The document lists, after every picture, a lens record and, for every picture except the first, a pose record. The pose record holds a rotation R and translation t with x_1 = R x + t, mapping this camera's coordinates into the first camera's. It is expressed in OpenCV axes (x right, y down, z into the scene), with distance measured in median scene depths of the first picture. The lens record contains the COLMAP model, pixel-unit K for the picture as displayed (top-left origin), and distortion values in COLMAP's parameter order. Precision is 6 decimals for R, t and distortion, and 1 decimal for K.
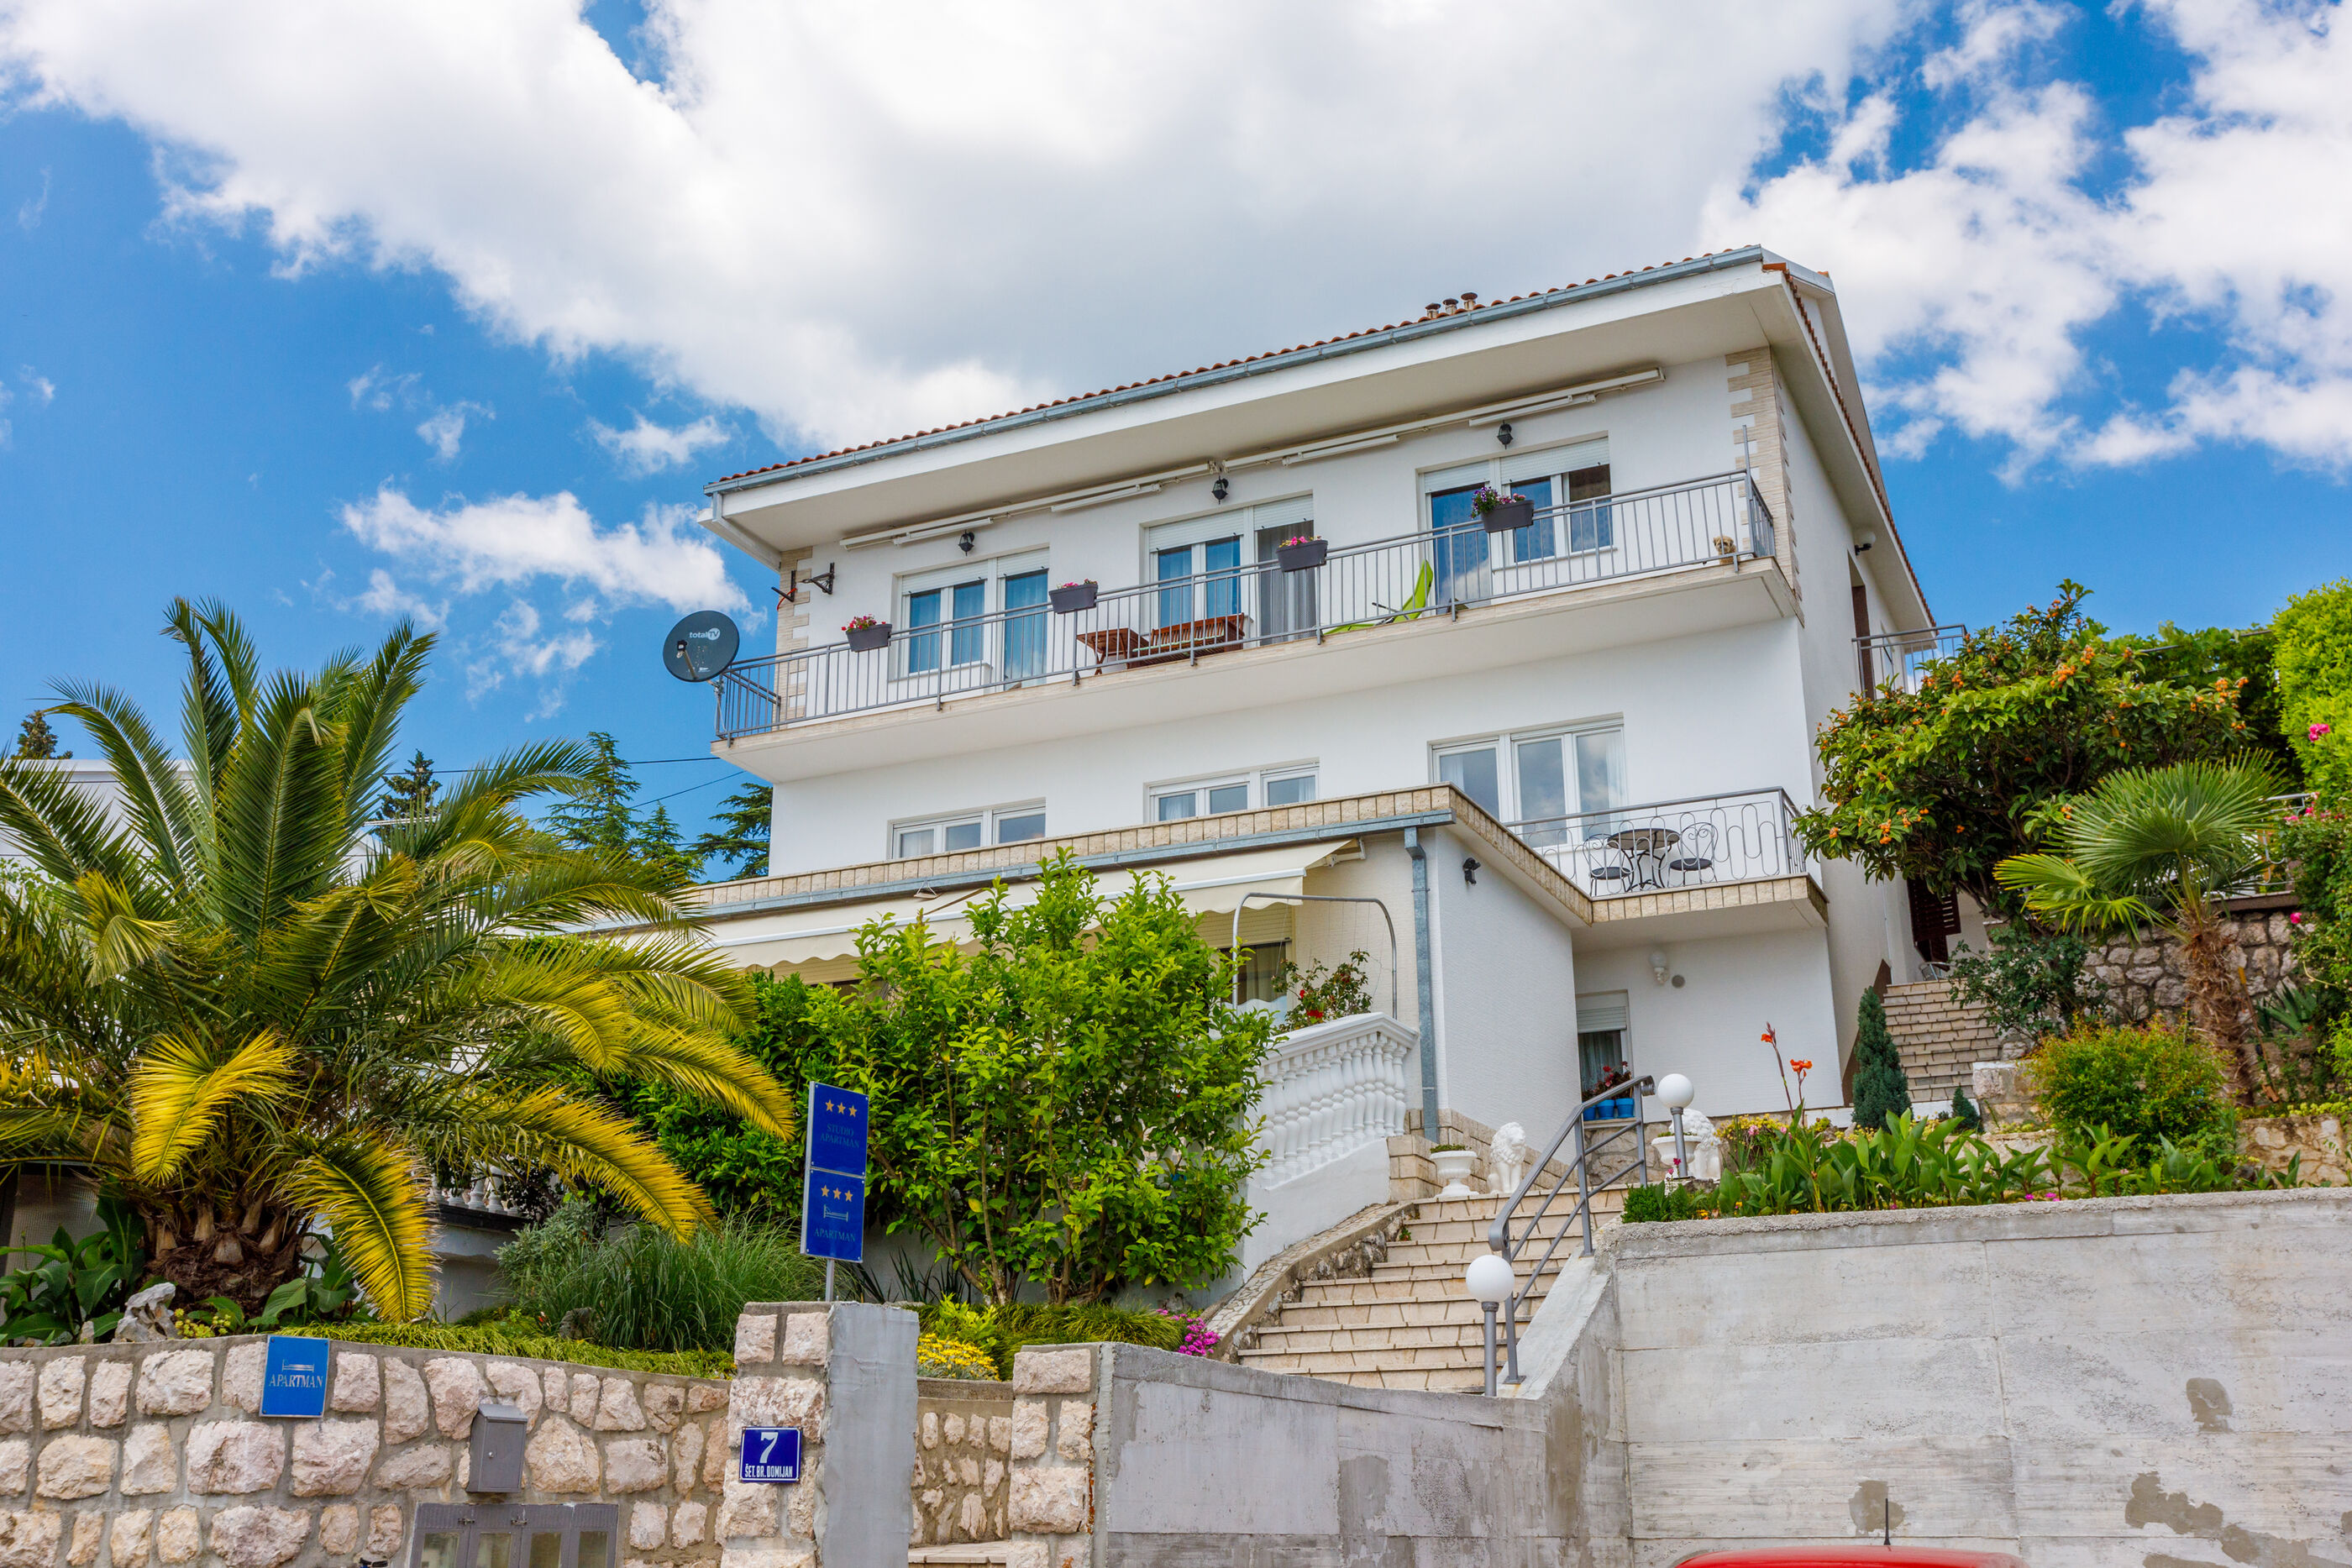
lens RADIAL K [[2233.1, 0, 1152.2], [0, 2233.1, 775.1], [0, 0, 1]] dist [-0.015248, 0.000000]
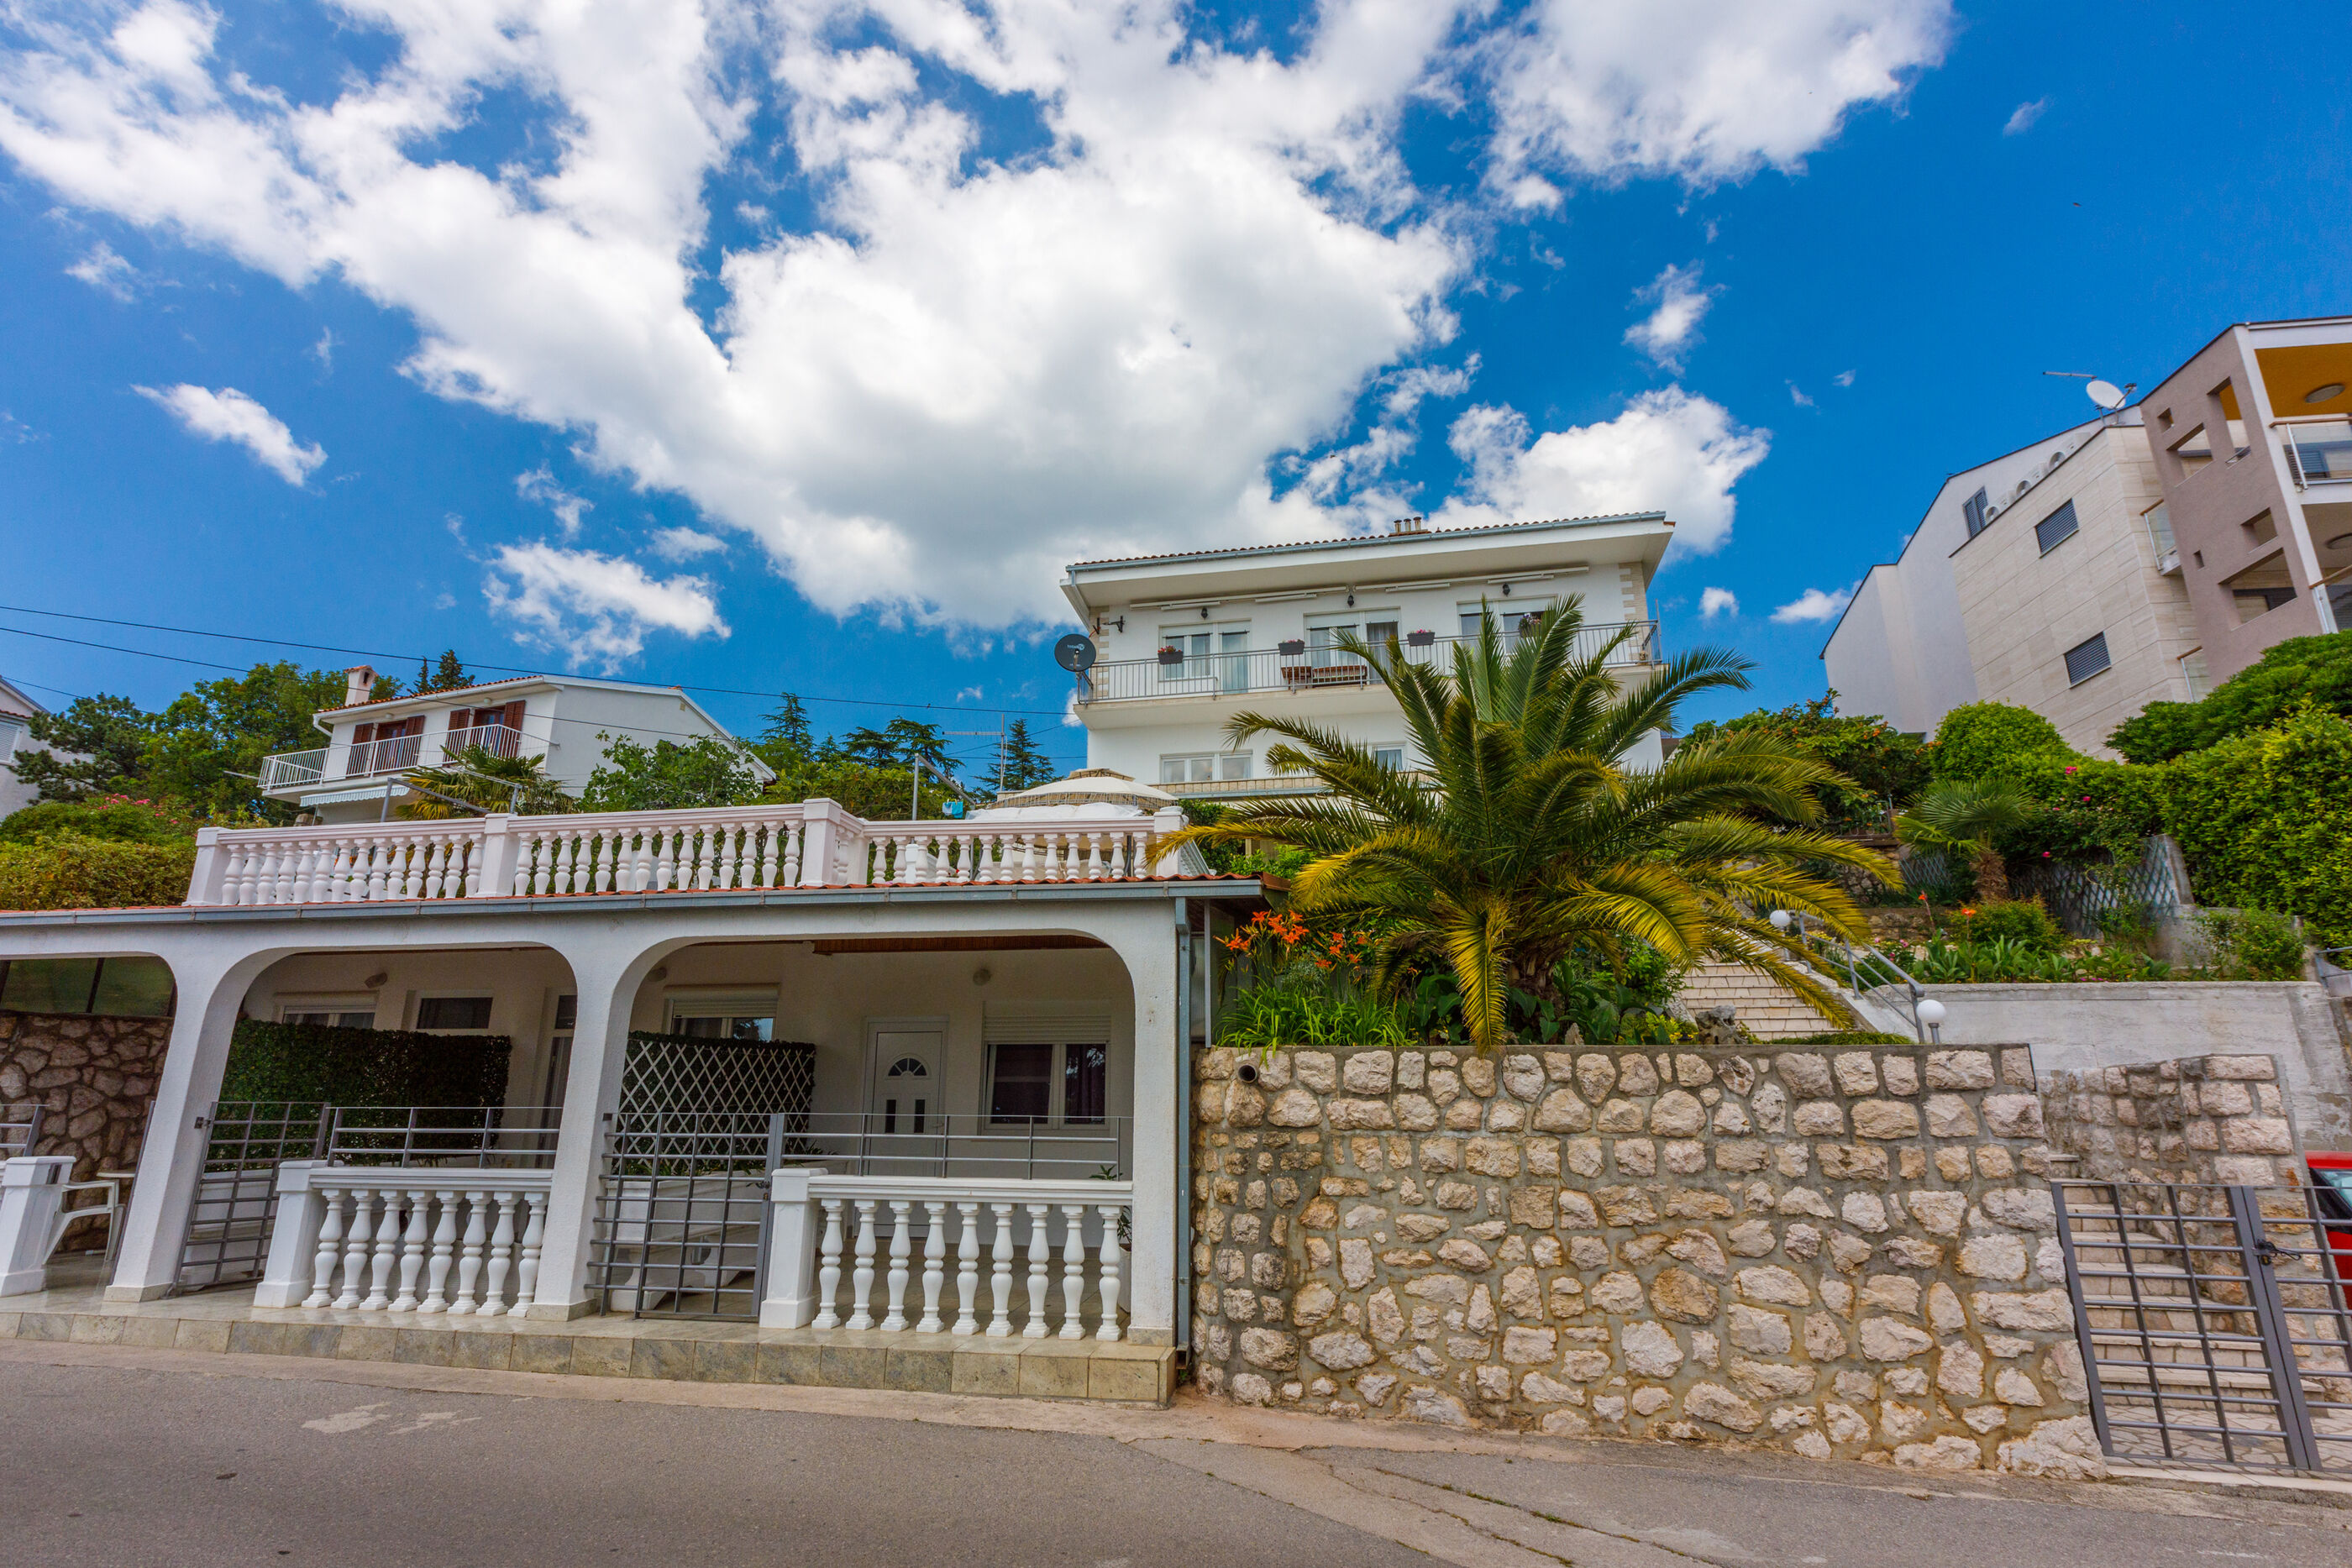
lens RADIAL K [[1070.8, 0, 1164.5], [0, 1070.8, 820.4], [0, 0, 1]] dist [0.007892, -0.001800]
pose [[0.968452, 0.067909, 0.239770, -0.642598], [-0.083377, 0.995002, 0.054956, 0.049909], [-0.234840, -0.073213, 0.969273, 0.200569]]
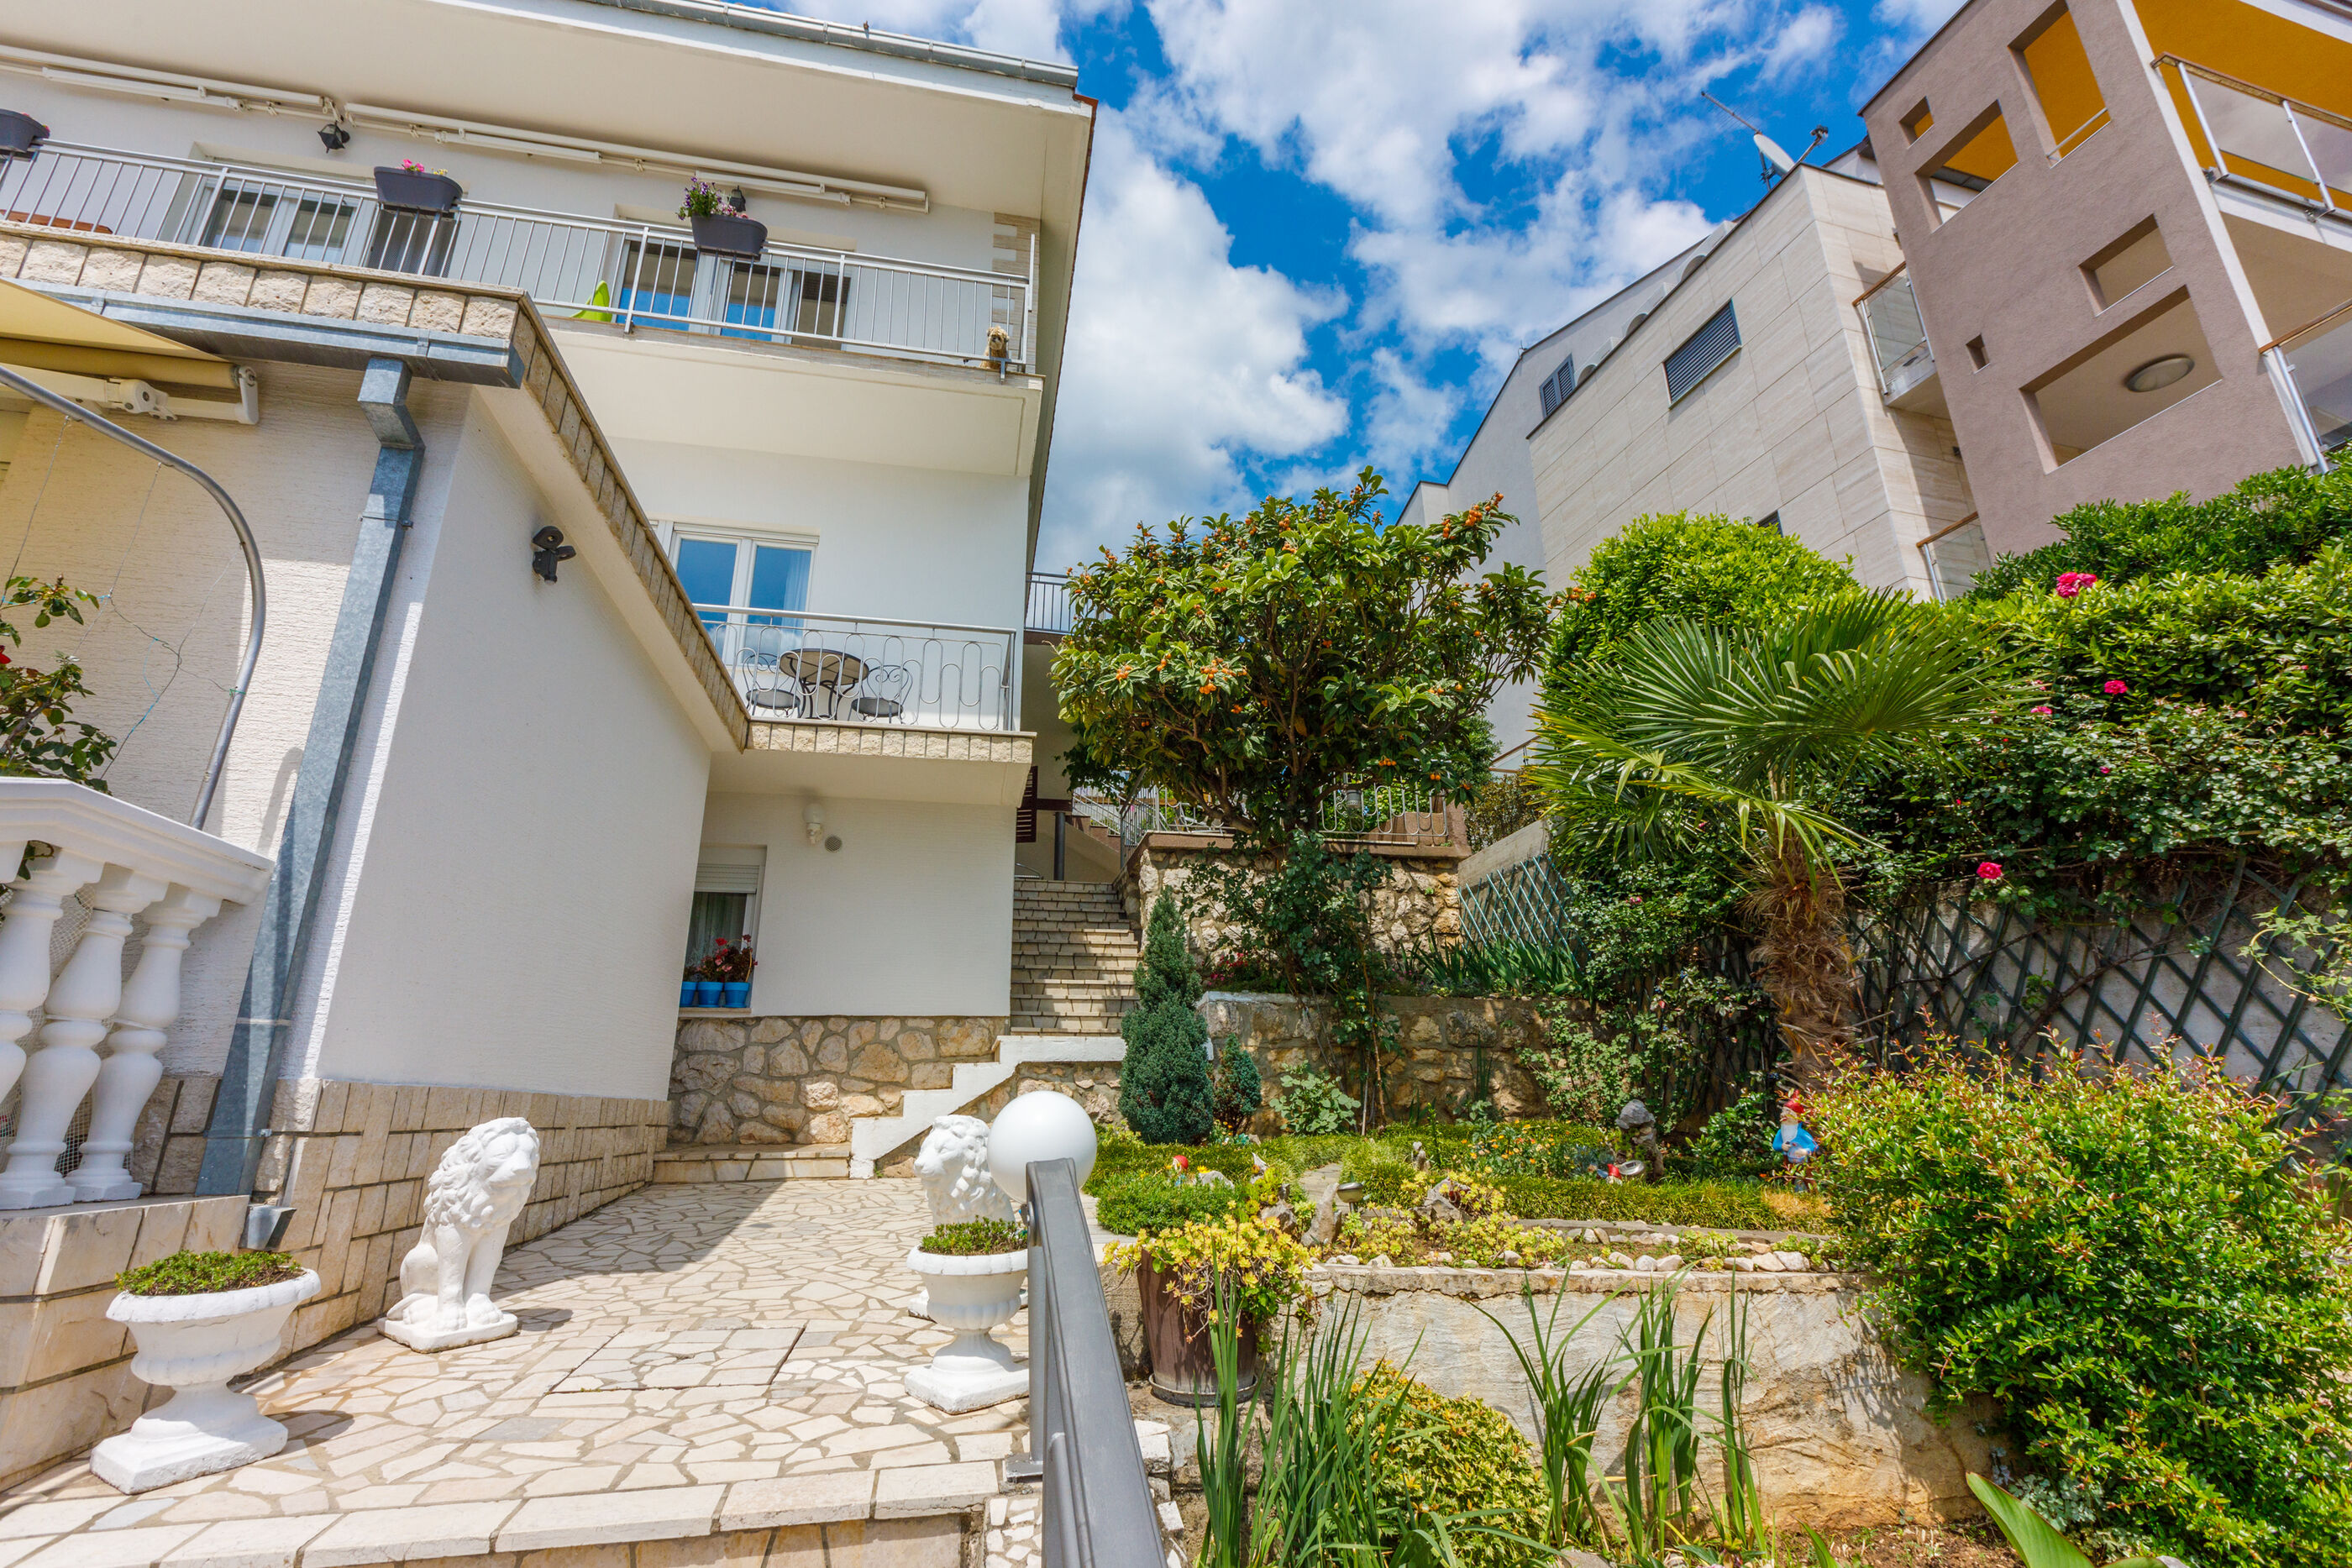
lens RADIAL K [[1070.8, 0, 1174.5], [0, 1070.8, 777.5], [0, 0, 1]] dist [0.007892, -0.001800]
pose [[0.801553, 0.178504, 0.570657, 0.173655], [-0.182721, 0.981868, -0.050480, 0.106733], [-0.569321, -0.063808, 0.819635, 0.988875]]
